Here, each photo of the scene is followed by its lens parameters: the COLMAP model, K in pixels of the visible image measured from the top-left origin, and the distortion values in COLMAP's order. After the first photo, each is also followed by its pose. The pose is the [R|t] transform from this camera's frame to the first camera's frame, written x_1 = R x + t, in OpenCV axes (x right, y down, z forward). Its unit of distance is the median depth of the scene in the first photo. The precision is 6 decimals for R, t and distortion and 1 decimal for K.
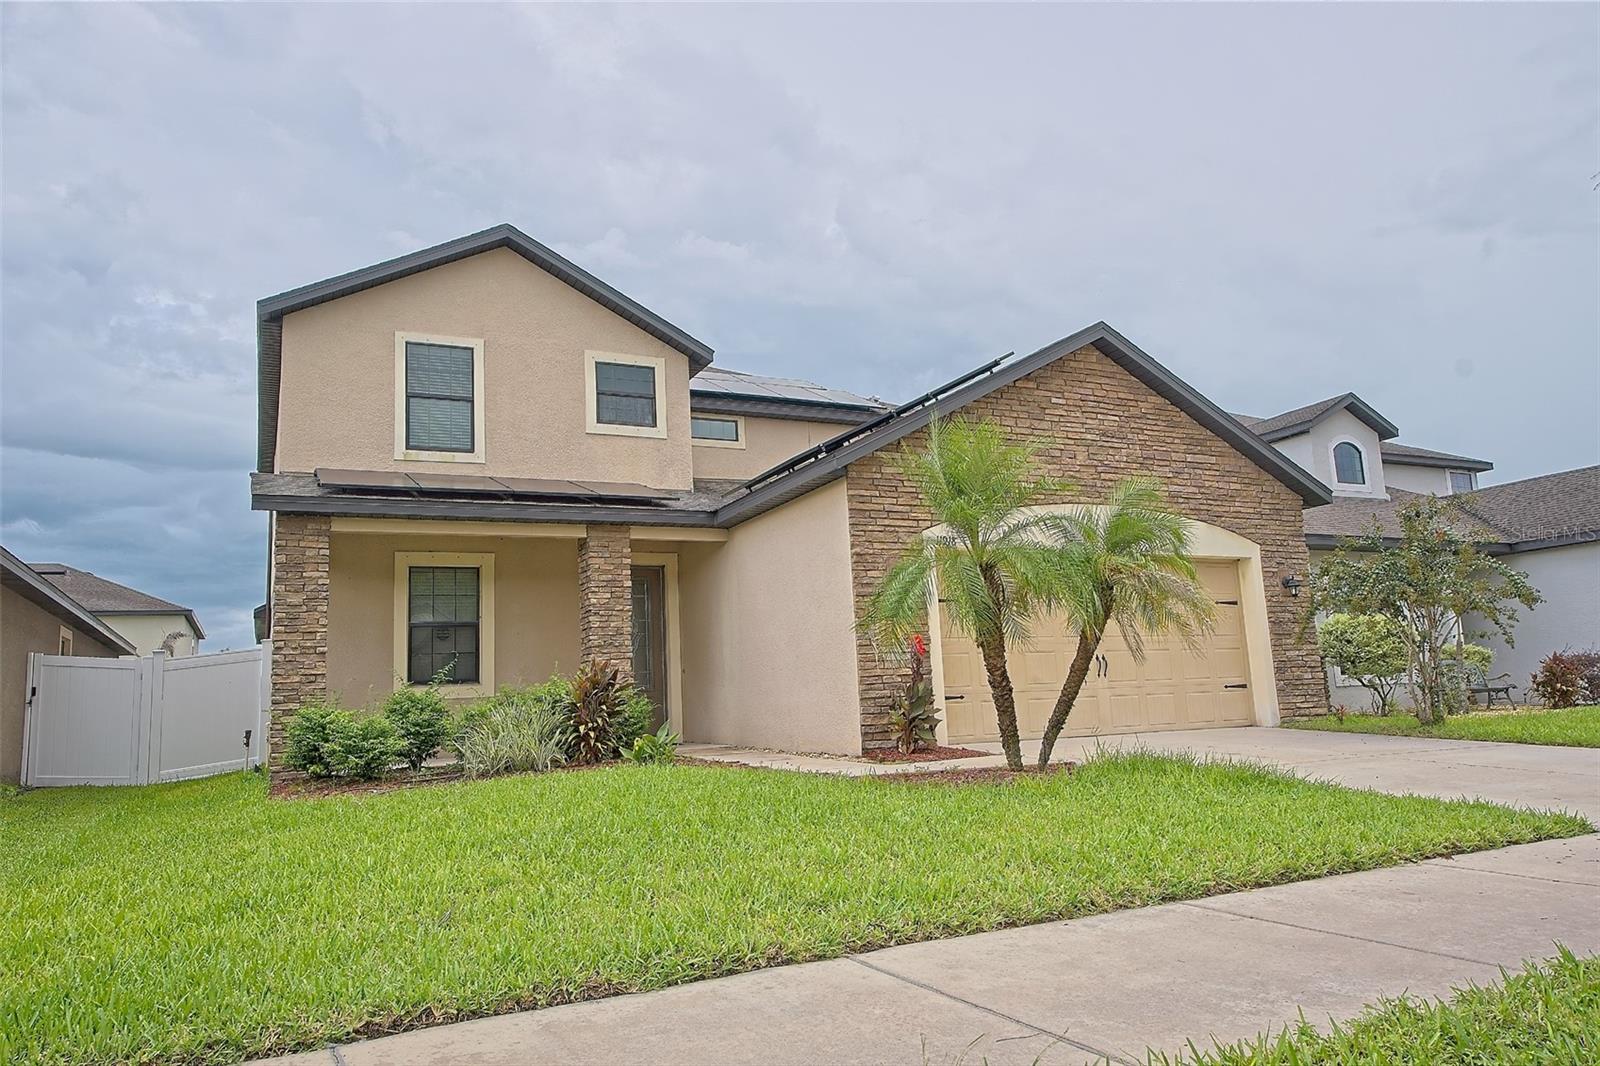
lens RADIAL K [[1076.3, 0, 800.9], [0, 1076.3, 533.4], [0, 0, 1]] dist [0.024566, 0.007144]
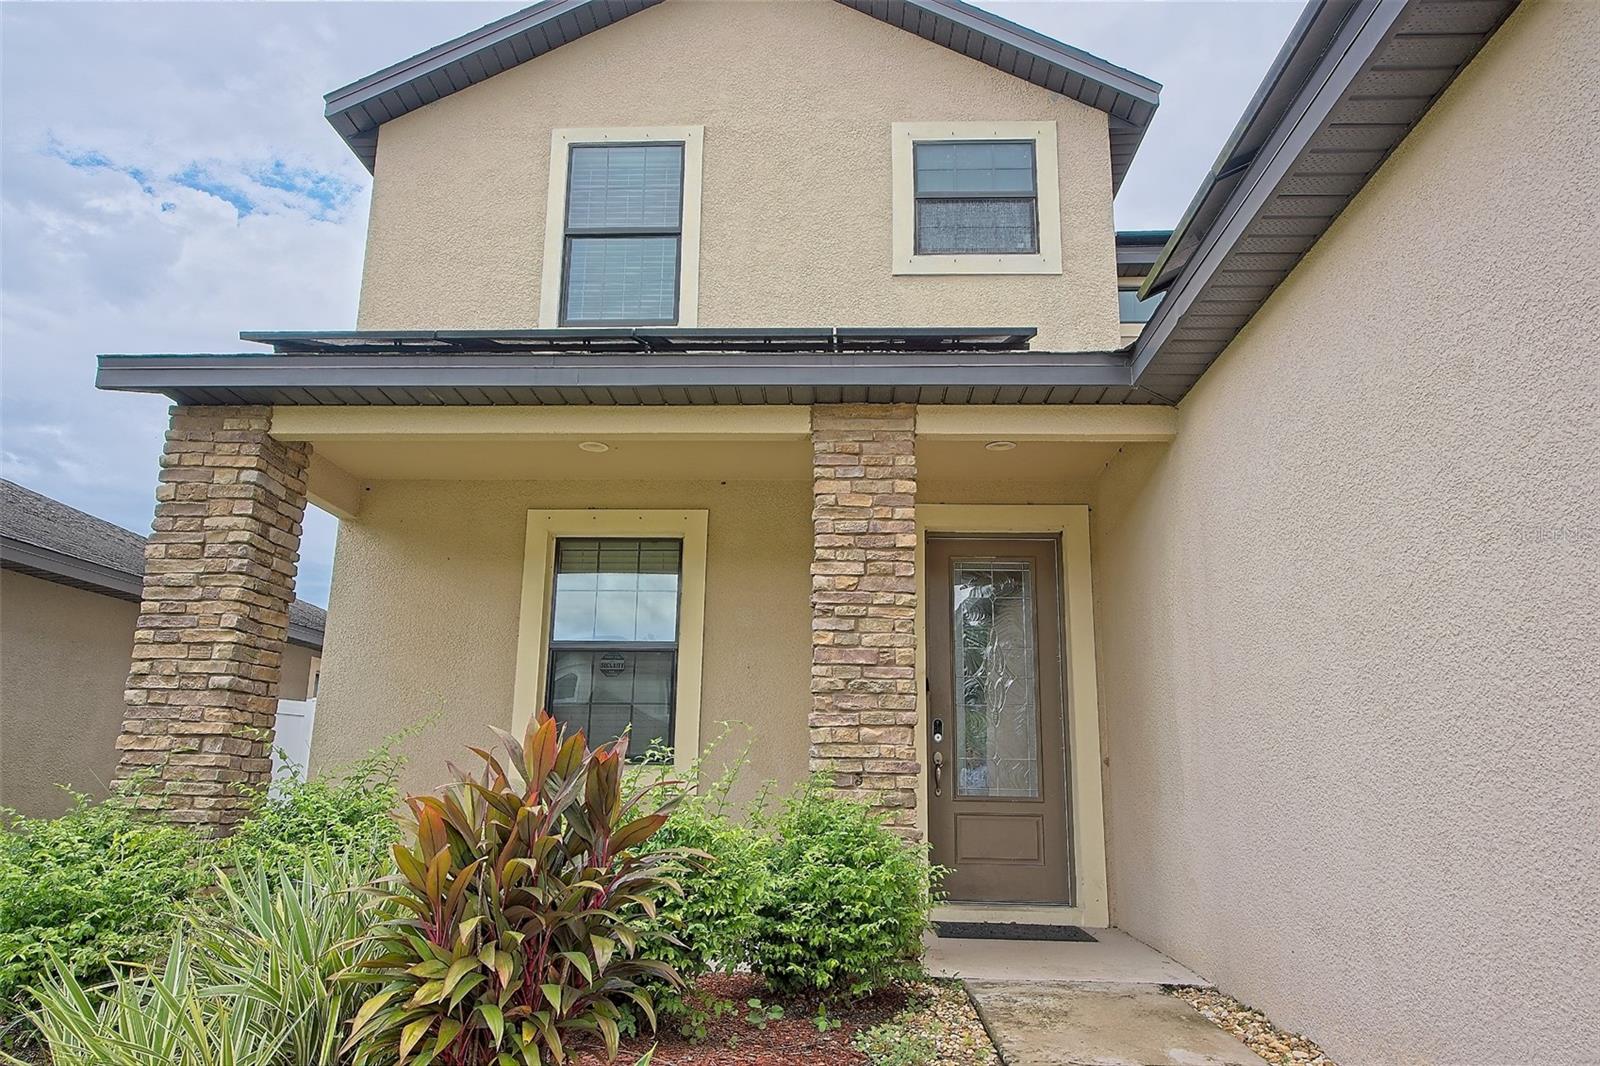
lens RADIAL K [[1076.3, 0, 799.7], [0, 1076.3, 530.7], [0, 0, 1]] dist [0.024566, 0.007144]
pose [[0.877098, -0.051368, -0.477558, -0.001781], [0.019859, 0.997293, -0.070799, 0.068293], [0.479902, 0.052614, 0.875743, 0.598678]]
